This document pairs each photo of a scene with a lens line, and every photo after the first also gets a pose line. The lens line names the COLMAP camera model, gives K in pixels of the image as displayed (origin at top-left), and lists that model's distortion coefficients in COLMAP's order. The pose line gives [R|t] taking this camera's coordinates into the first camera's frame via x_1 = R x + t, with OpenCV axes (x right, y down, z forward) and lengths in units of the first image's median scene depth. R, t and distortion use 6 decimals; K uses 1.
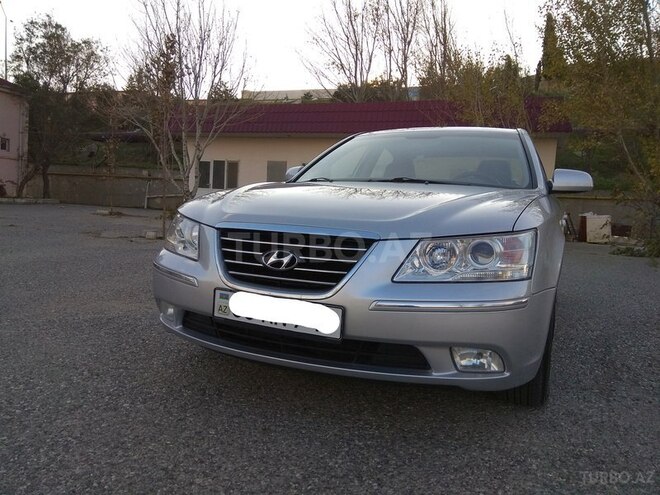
lens RADIAL K [[516.7, 0, 330.0], [0, 516.7, 247.5], [0, 0, 1]] dist [0.003141, -0.004846]
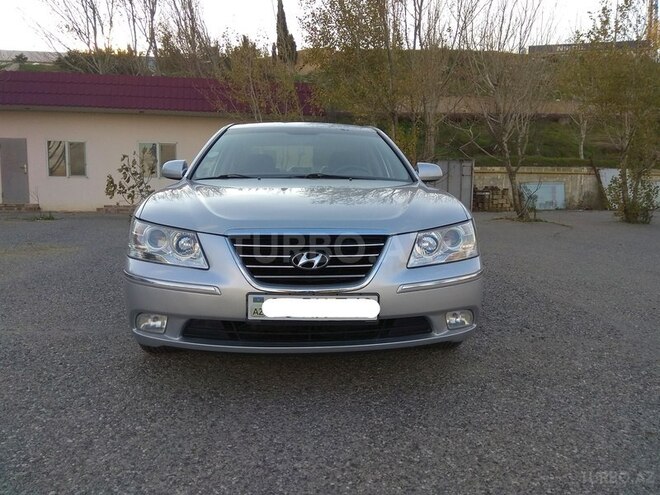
lens RADIAL K [[516.7, 0, 330.0], [0, 516.7, 247.5], [0, 0, 1]] dist [0.003141, -0.004846]
pose [[0.871035, -0.097650, 0.481417, -0.579271], [0.073133, 0.994899, 0.069484, -0.076329], [-0.485746, -0.025316, 0.873733, 0.000673]]
